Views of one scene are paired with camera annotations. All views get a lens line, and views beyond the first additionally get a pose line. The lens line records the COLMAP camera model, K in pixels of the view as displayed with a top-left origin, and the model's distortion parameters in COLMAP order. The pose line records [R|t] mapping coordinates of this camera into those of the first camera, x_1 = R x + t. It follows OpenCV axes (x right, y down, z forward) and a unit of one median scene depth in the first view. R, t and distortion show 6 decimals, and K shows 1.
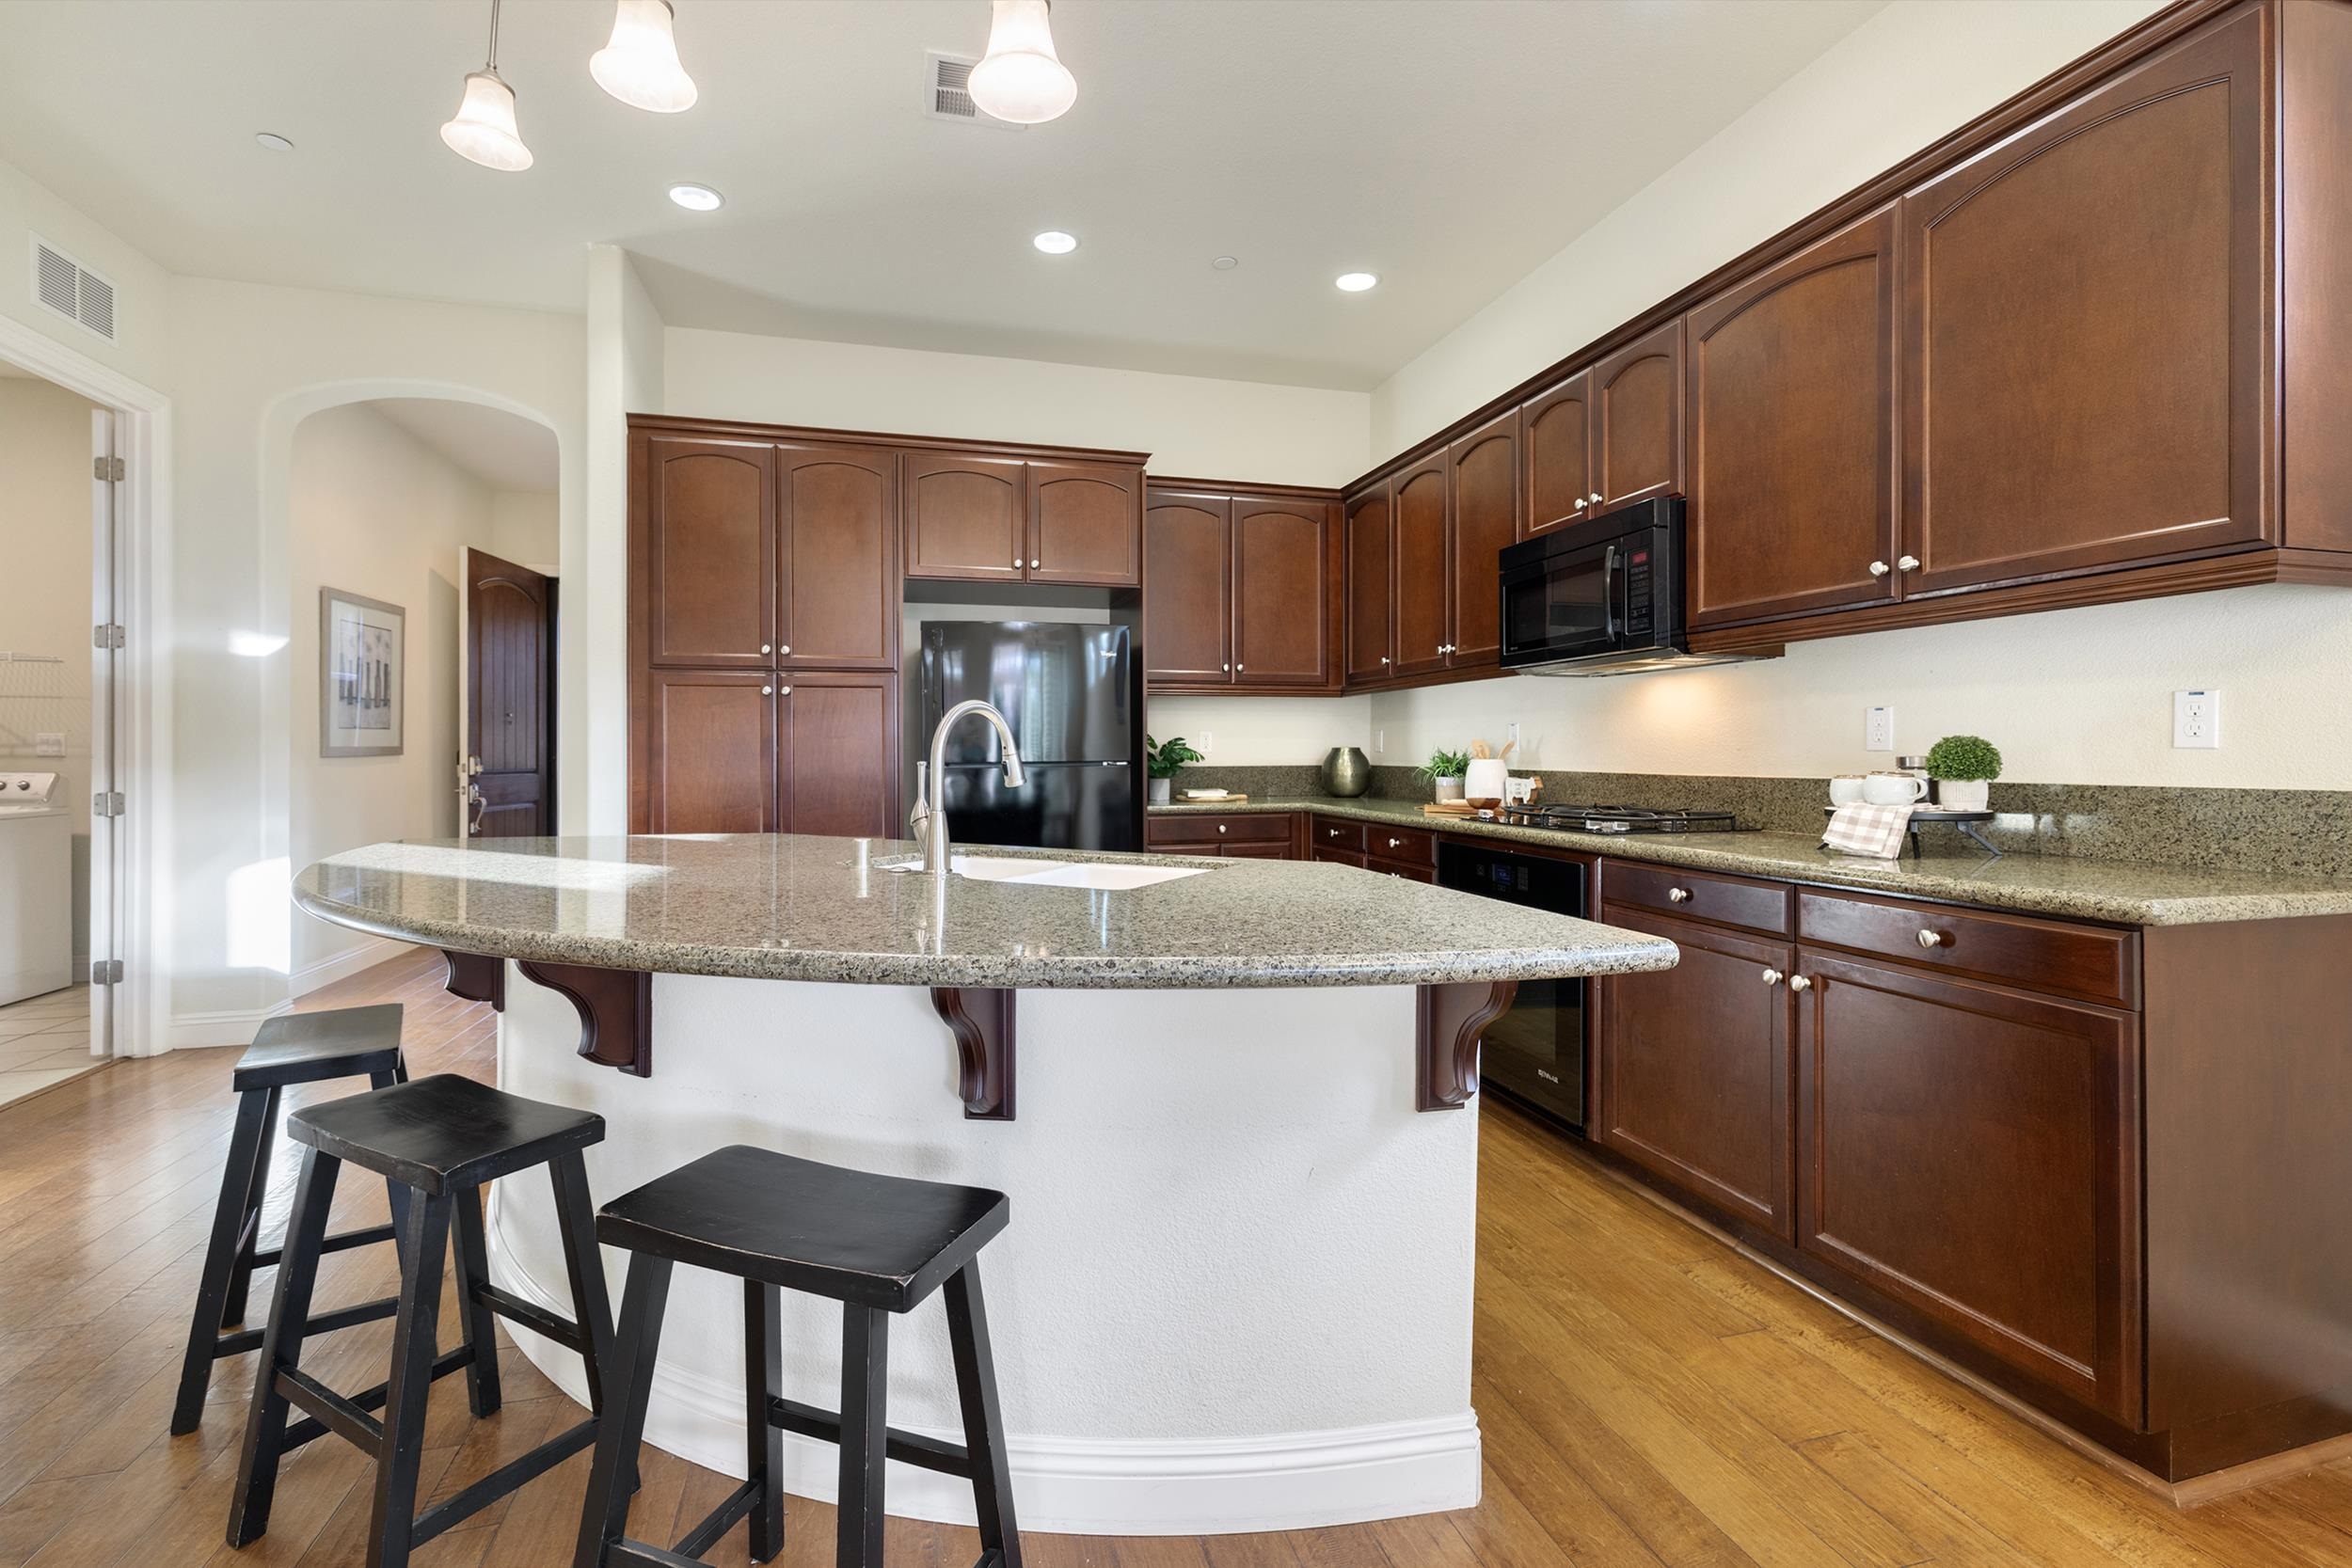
lens RADIAL K [[1023.6, 0, 1172.7], [0, 1023.6, 751.2], [0, 0, 1]] dist [0.001849, 0.000452]
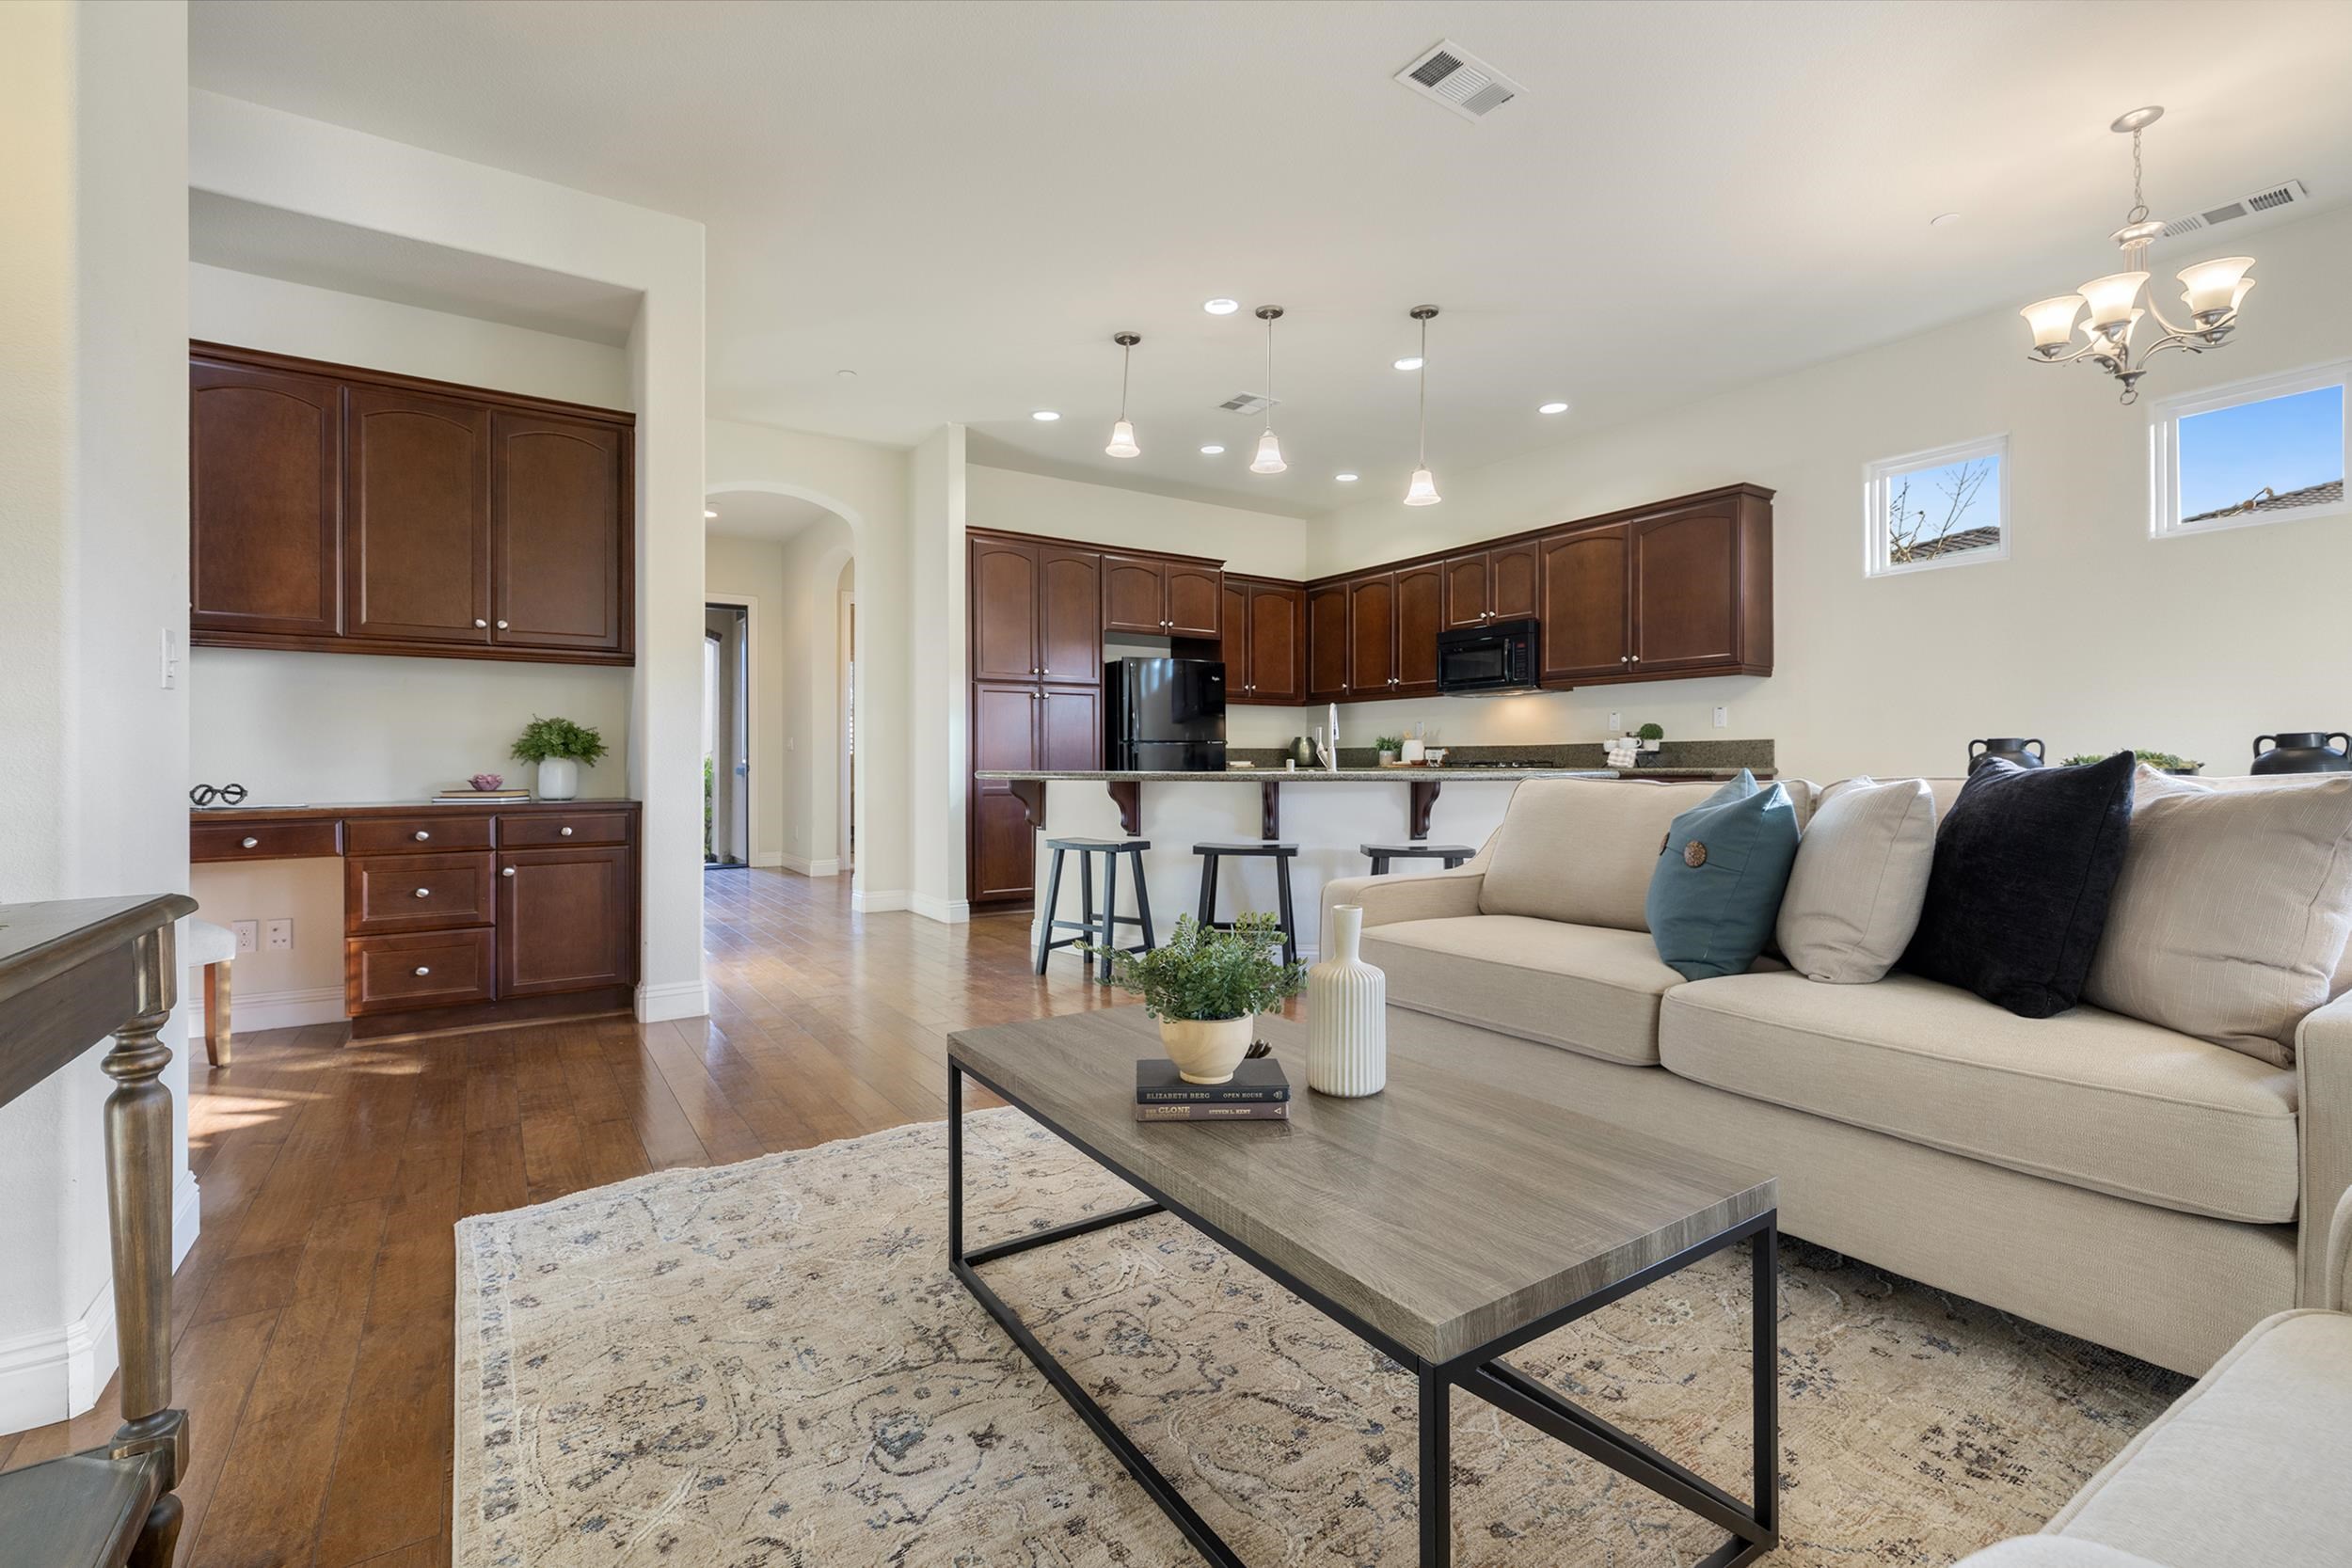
lens RADIAL K [[1022.7, 0, 1169.1], [0, 1022.7, 764.6], [0, 0, 1]] dist [-0.001099, 0.000528]
pose [[0.949045, -0.000067, 0.315140, -0.731760], [0.000082, 1.000000, -0.000035, 0.053606], [-0.315140, 0.000060, 0.949045, -0.659133]]
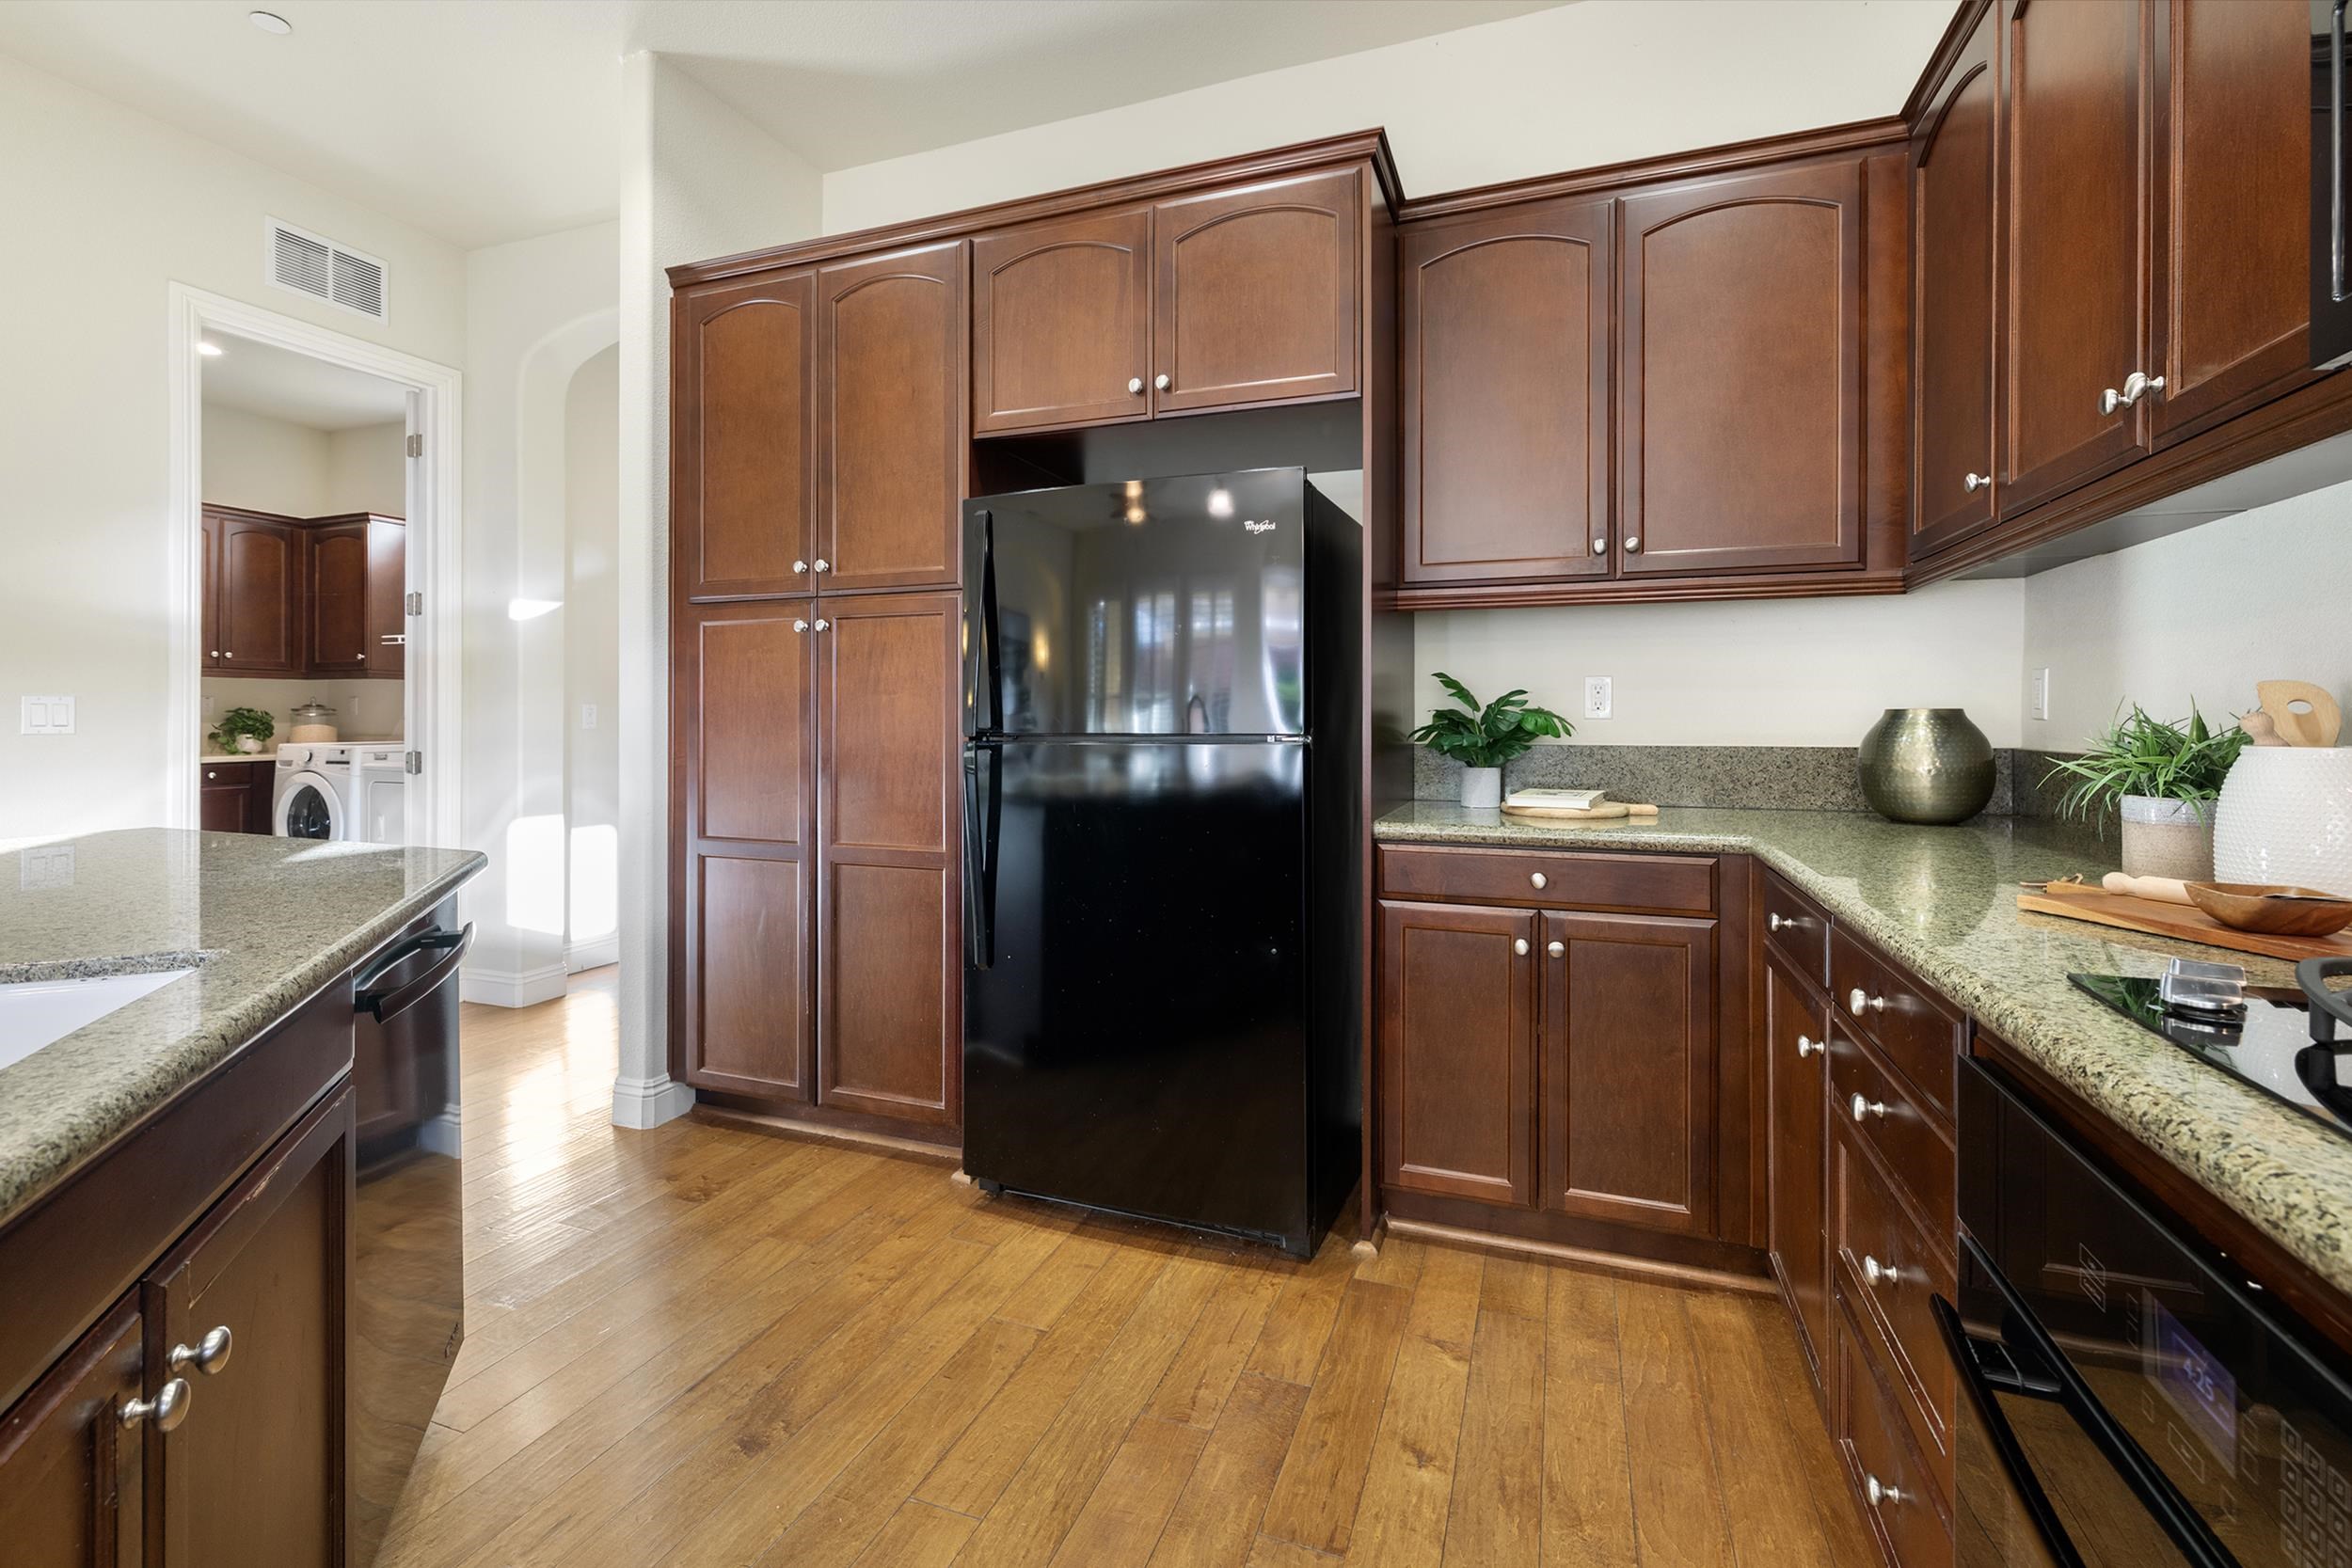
lens RADIAL K [[1039.3, 0, 1170.7], [0, 1039.3, 716.6], [0, 0, 1]] dist [-0.001713, 0.000039]
pose [[0.806168, 0.003797, -0.591675, 0.226308], [-0.003630, 0.999992, 0.001471, 0.000167], [0.591676, 0.000962, 0.806175, 0.594466]]
